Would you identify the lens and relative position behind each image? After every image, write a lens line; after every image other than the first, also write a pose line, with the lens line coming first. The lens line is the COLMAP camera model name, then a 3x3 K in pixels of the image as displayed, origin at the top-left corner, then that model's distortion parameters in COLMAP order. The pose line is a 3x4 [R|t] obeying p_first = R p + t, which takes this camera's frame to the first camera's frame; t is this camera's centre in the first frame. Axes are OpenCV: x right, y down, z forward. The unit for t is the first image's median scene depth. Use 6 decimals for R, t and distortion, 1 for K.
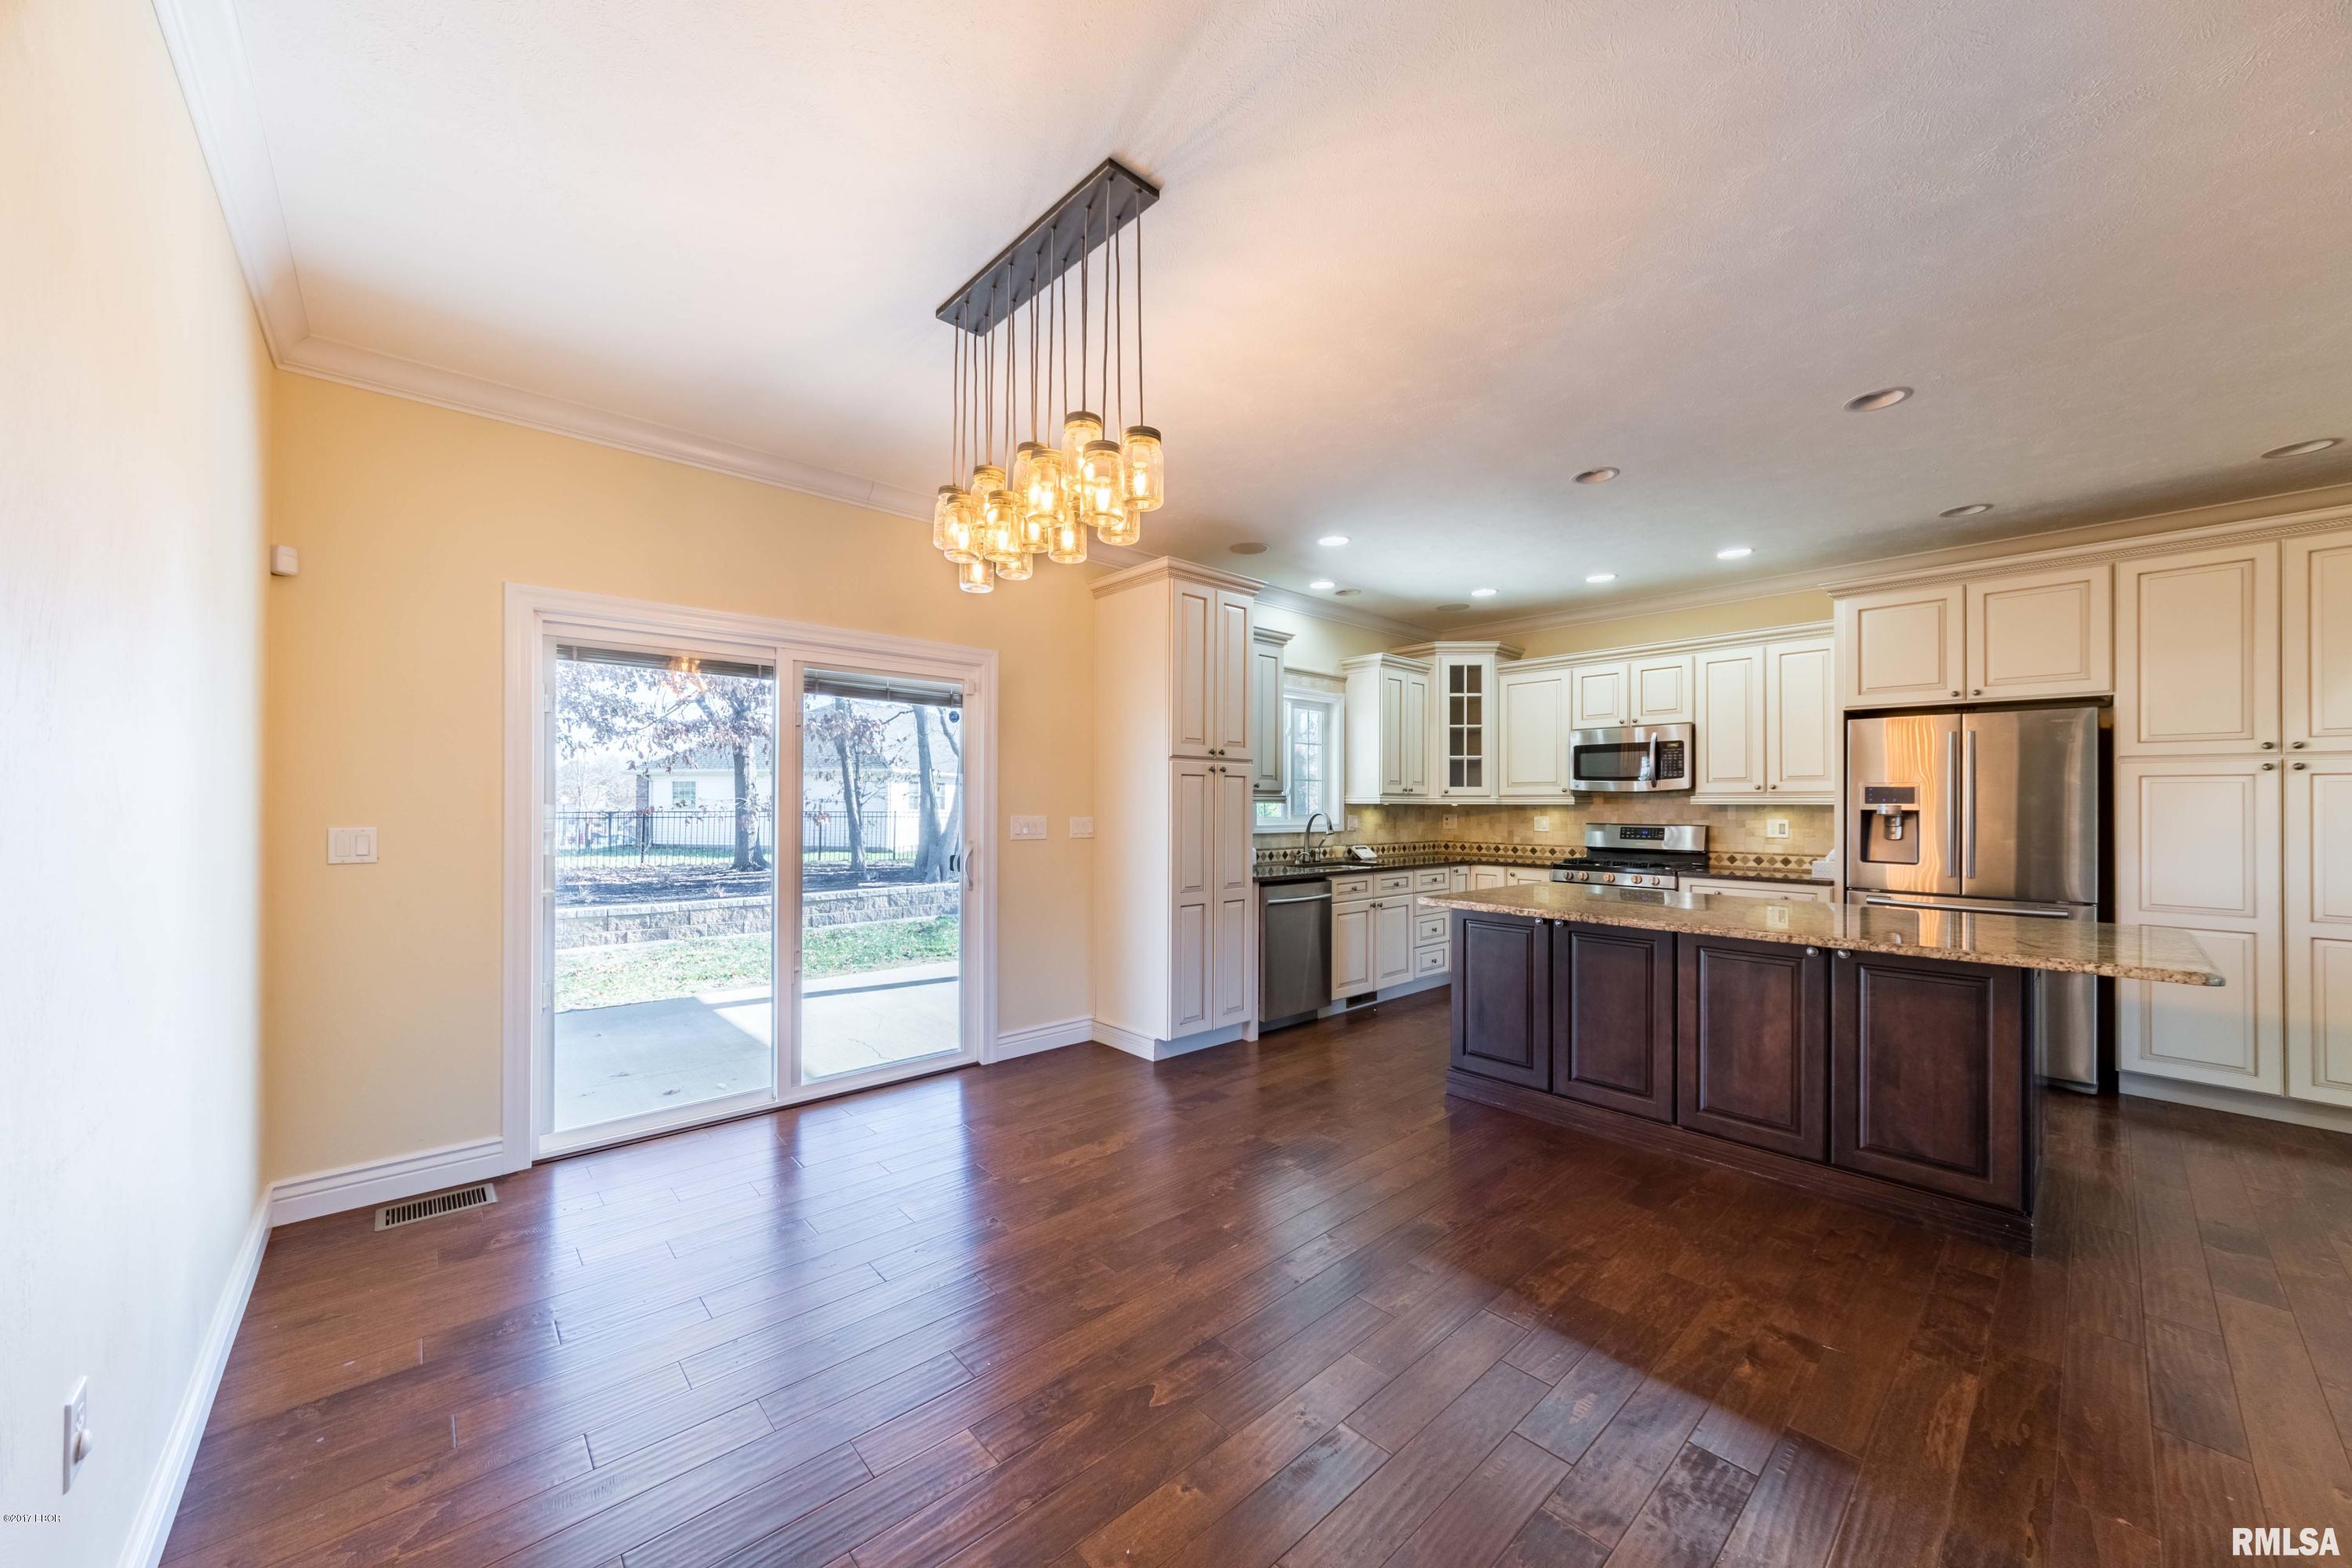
lens RADIAL K [[786.7, 0, 1117.1], [0, 786.7, 796.9], [0, 0, 1]] dist [-0.001310, -0.000038]
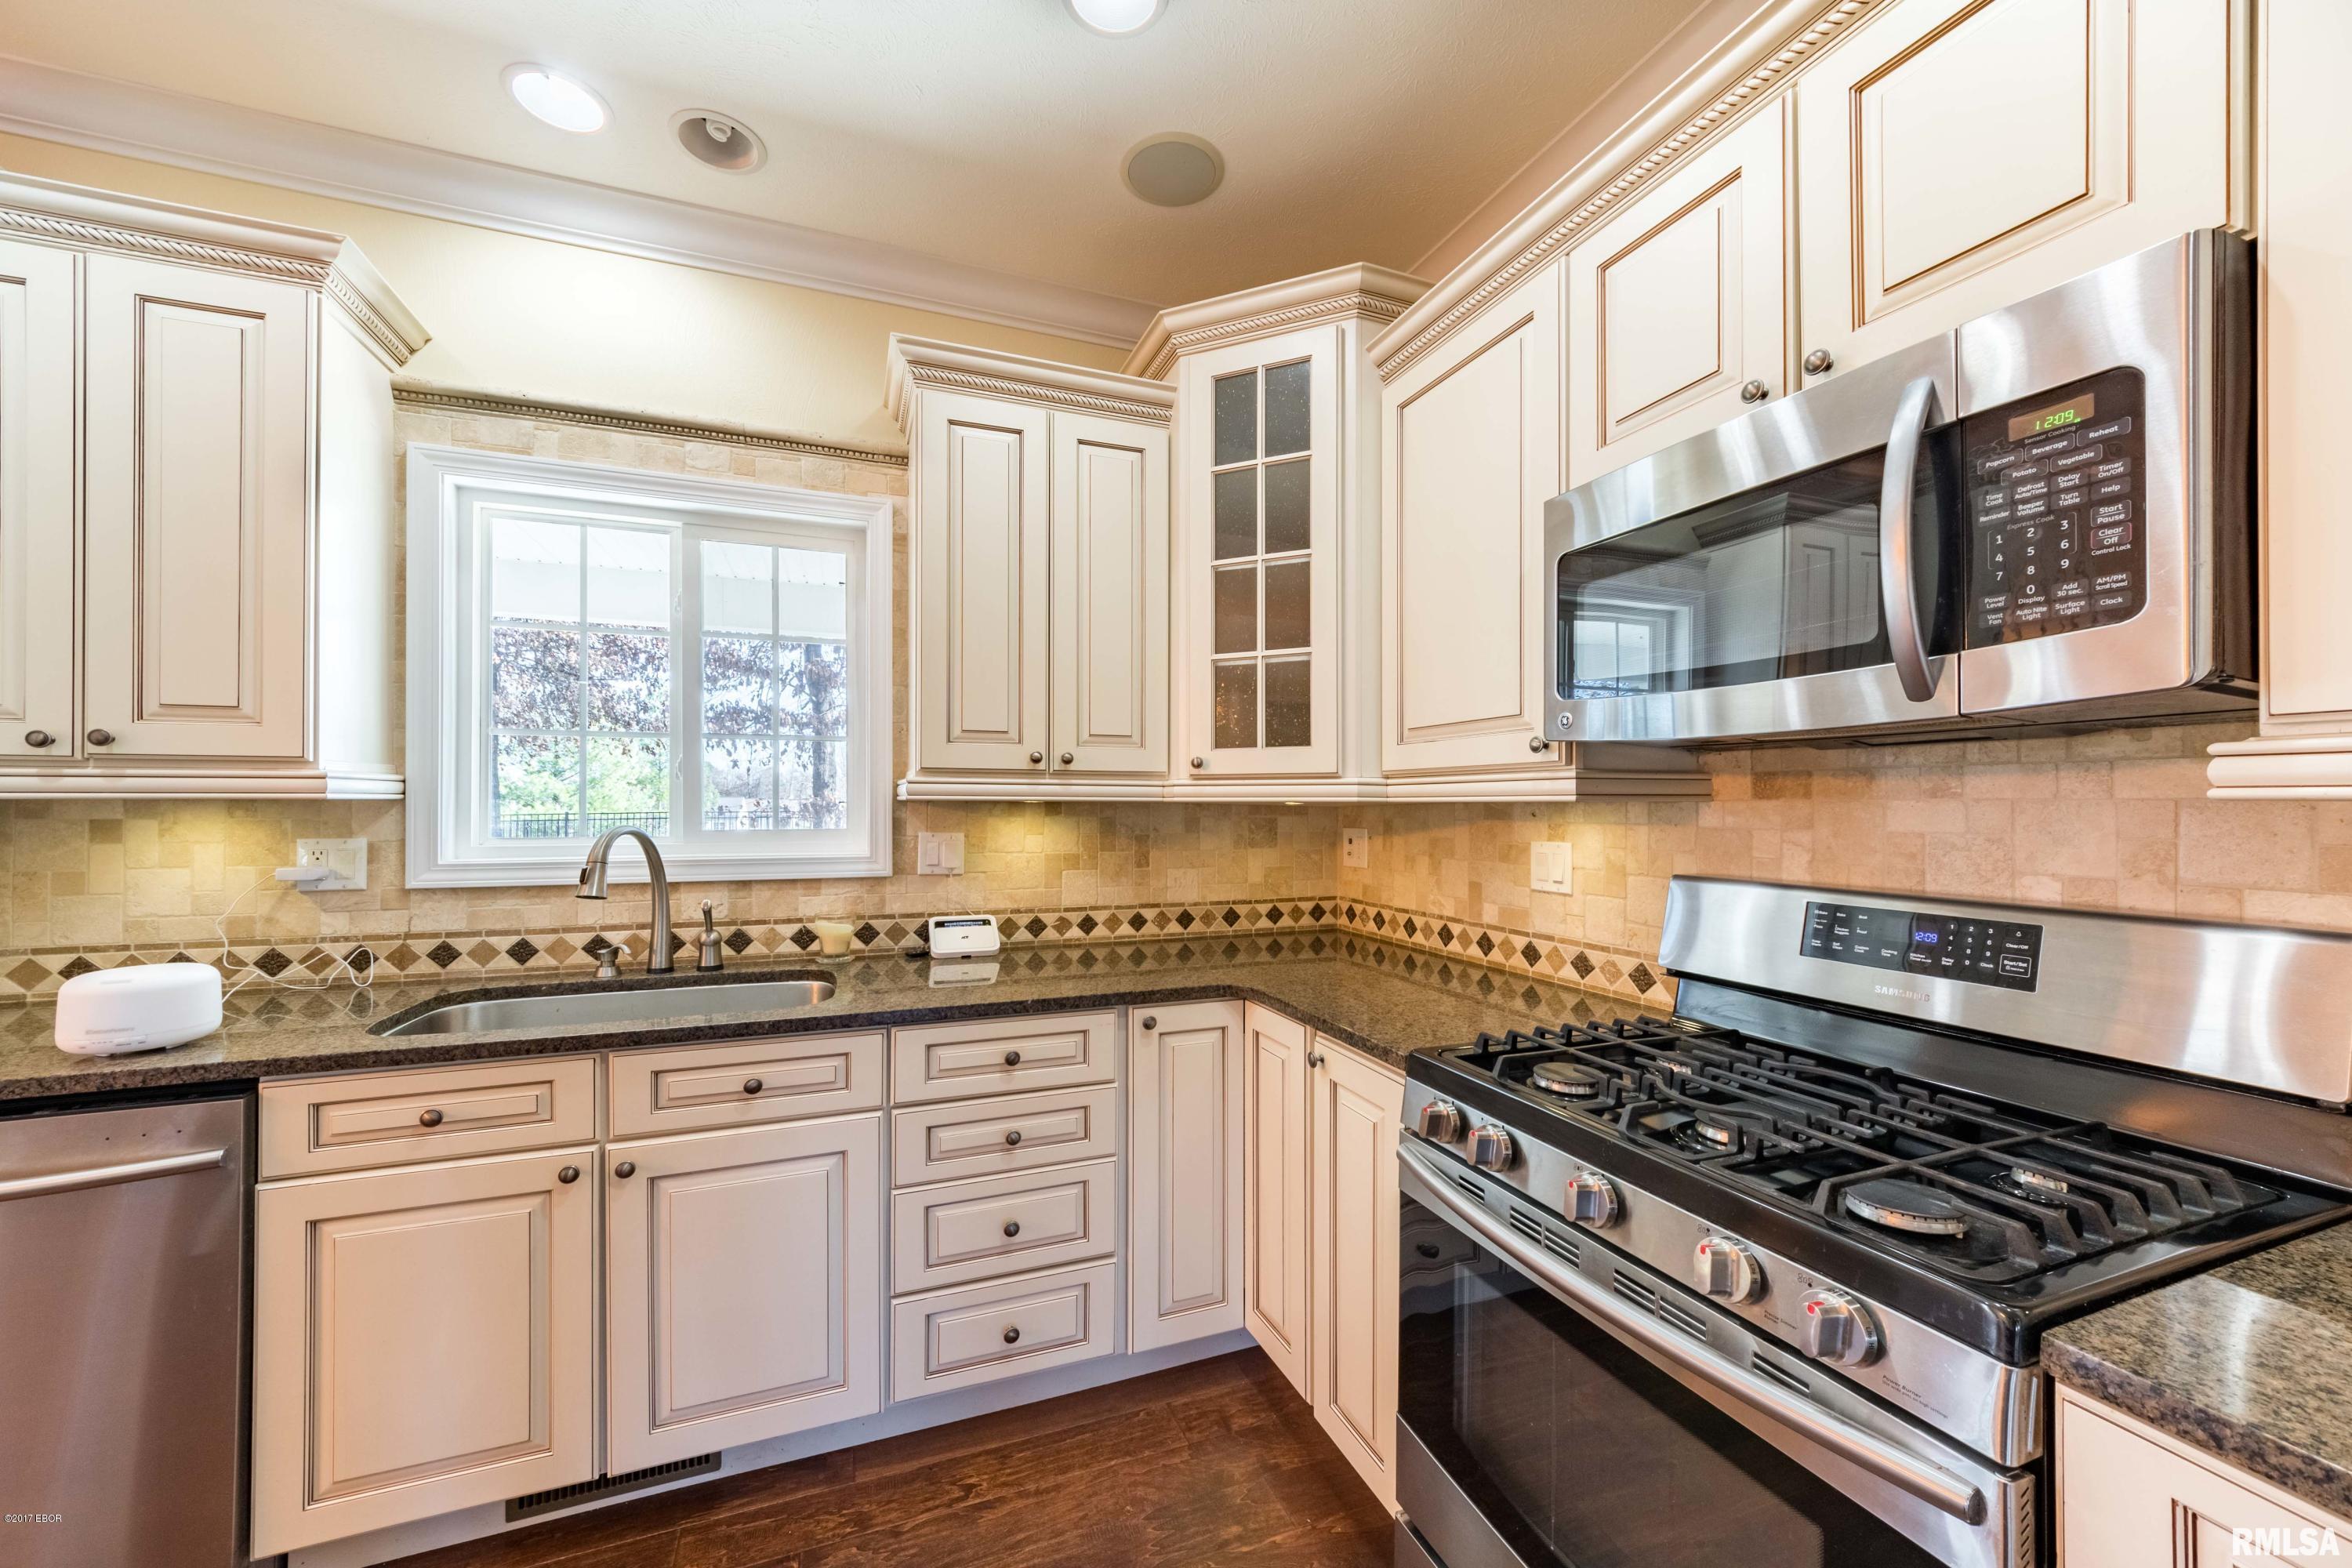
lens RADIAL K [[765.7, 0, 1176.3], [0, 765.7, 794.3], [0, 0, 1]] dist [-0.000454, -0.000084]
pose [[0.933974, -0.004780, -0.357309, 0.589300], [0.004172, 0.999988, -0.002473, 0.007609], [0.357317, 0.000819, 0.933983, 0.784568]]
